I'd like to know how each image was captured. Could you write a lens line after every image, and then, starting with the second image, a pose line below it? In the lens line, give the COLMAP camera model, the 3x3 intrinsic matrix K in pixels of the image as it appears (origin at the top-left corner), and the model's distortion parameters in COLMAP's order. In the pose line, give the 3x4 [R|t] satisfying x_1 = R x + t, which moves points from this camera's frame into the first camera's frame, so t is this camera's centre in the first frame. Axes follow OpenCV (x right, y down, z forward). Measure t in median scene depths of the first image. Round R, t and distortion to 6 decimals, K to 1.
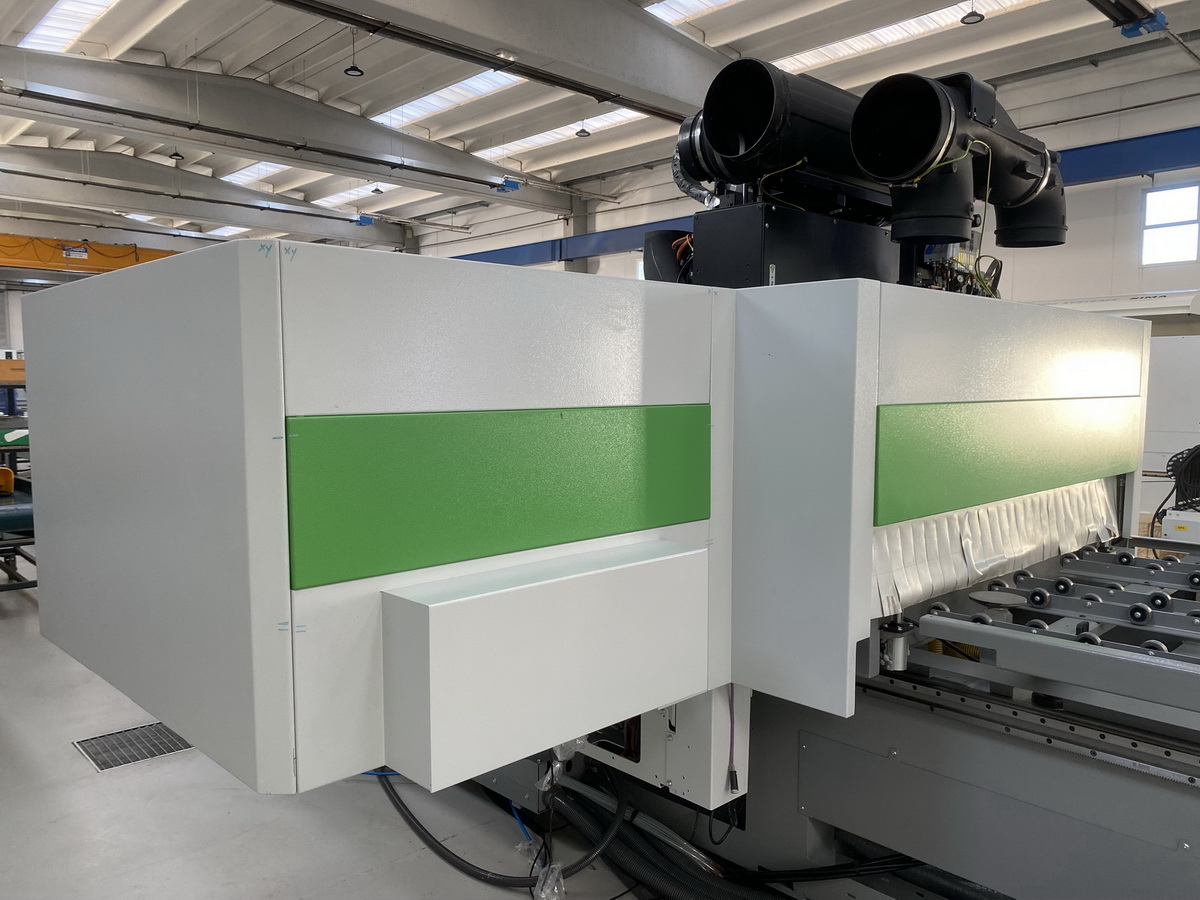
lens RADIAL K [[919.8, 0, 600.0], [0, 919.8, 450.0], [0, 0, 1]] dist [0.031552, -0.003905]
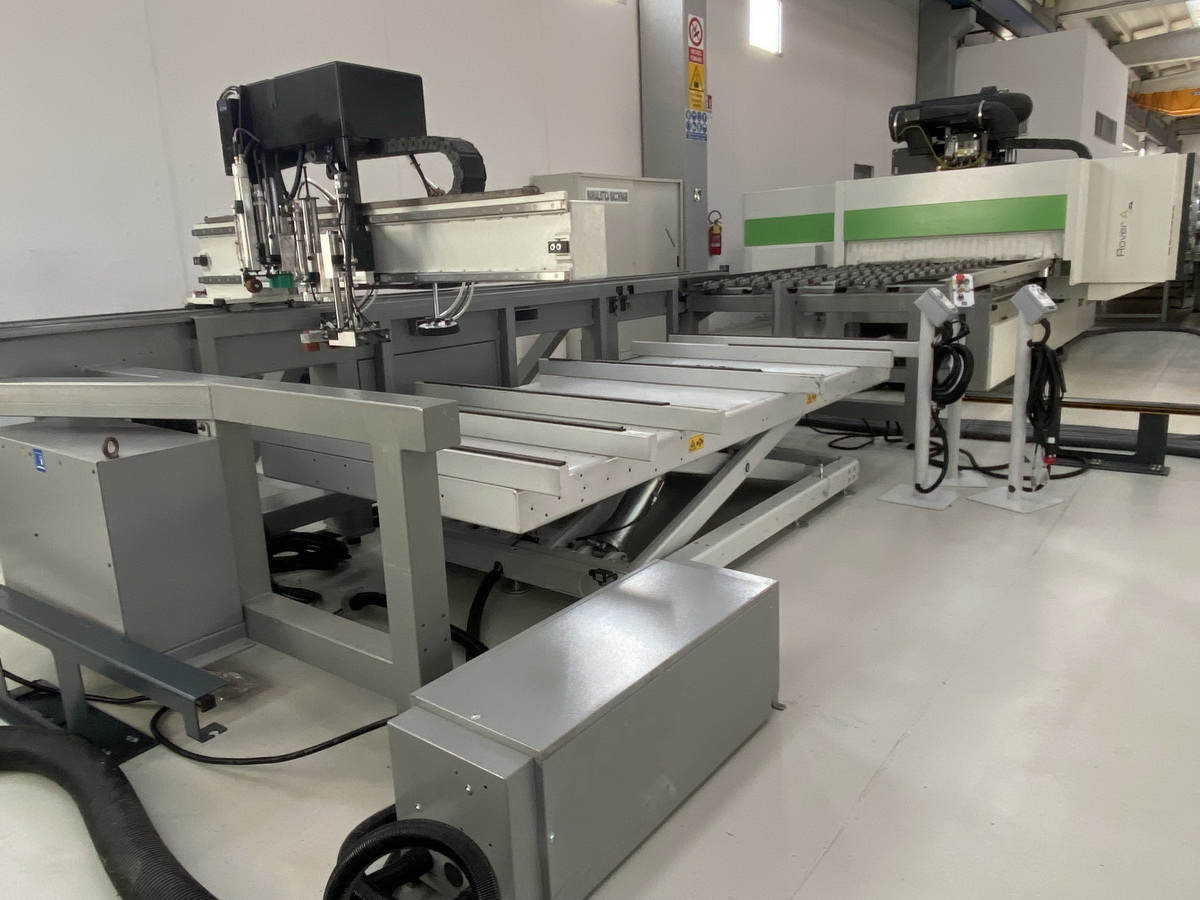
lens RADIAL K [[840.1, 0, 600.0], [0, 840.1, 450.0], [0, 0, 1]] dist [0.020271, -0.000511]
pose [[0.144855, 0.225323, -0.963456, 0.304703], [-0.034546, 0.974284, 0.222661, 0.014456], [0.988850, 0.001030, 0.148914, -0.049000]]
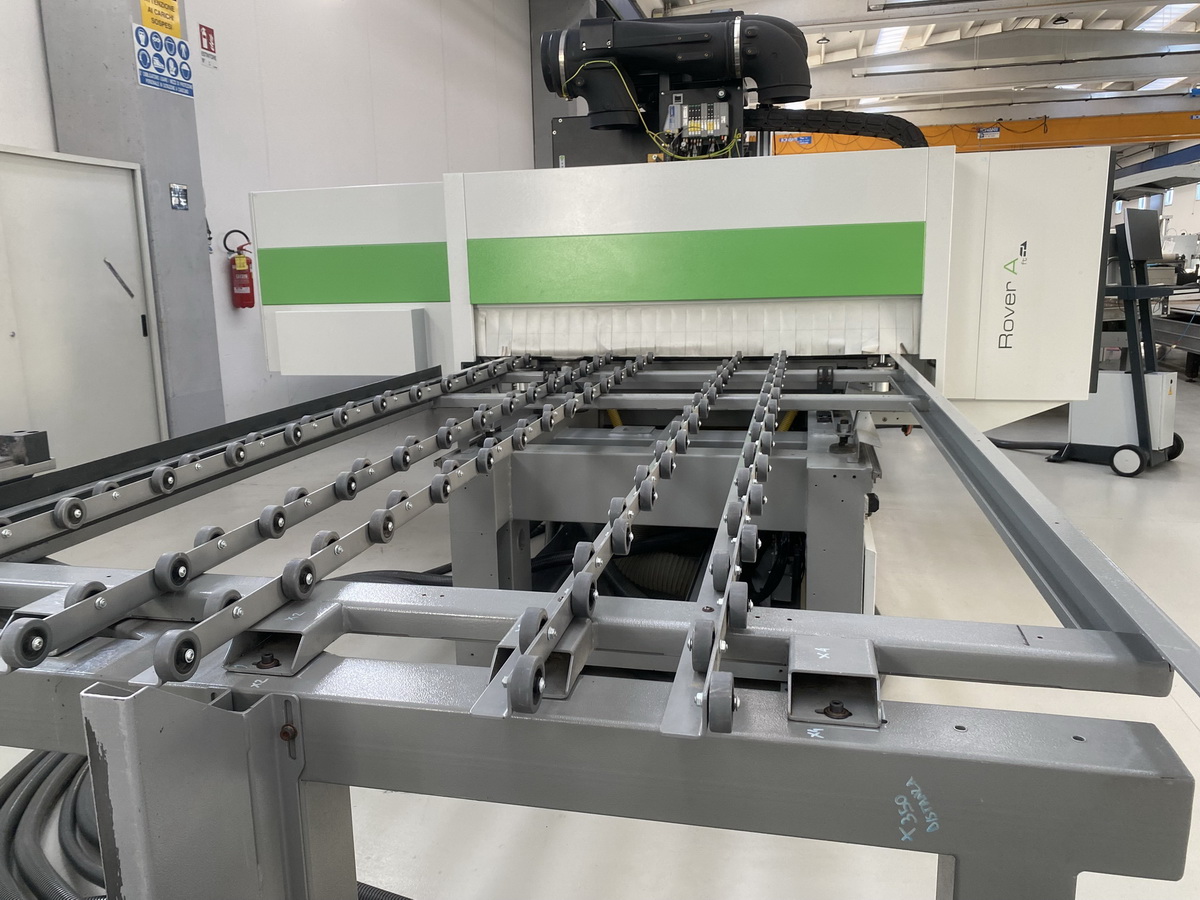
lens RADIAL K [[919.8, 0, 600.0], [0, 919.8, 450.0], [0, 0, 1]] dist [0.031552, -0.003905]
pose [[0.543955, 0.153957, -0.824870, 0.156661], [-0.044077, 0.986910, 0.155135, 0.005417], [0.837956, -0.048028, 0.543620, 0.013636]]
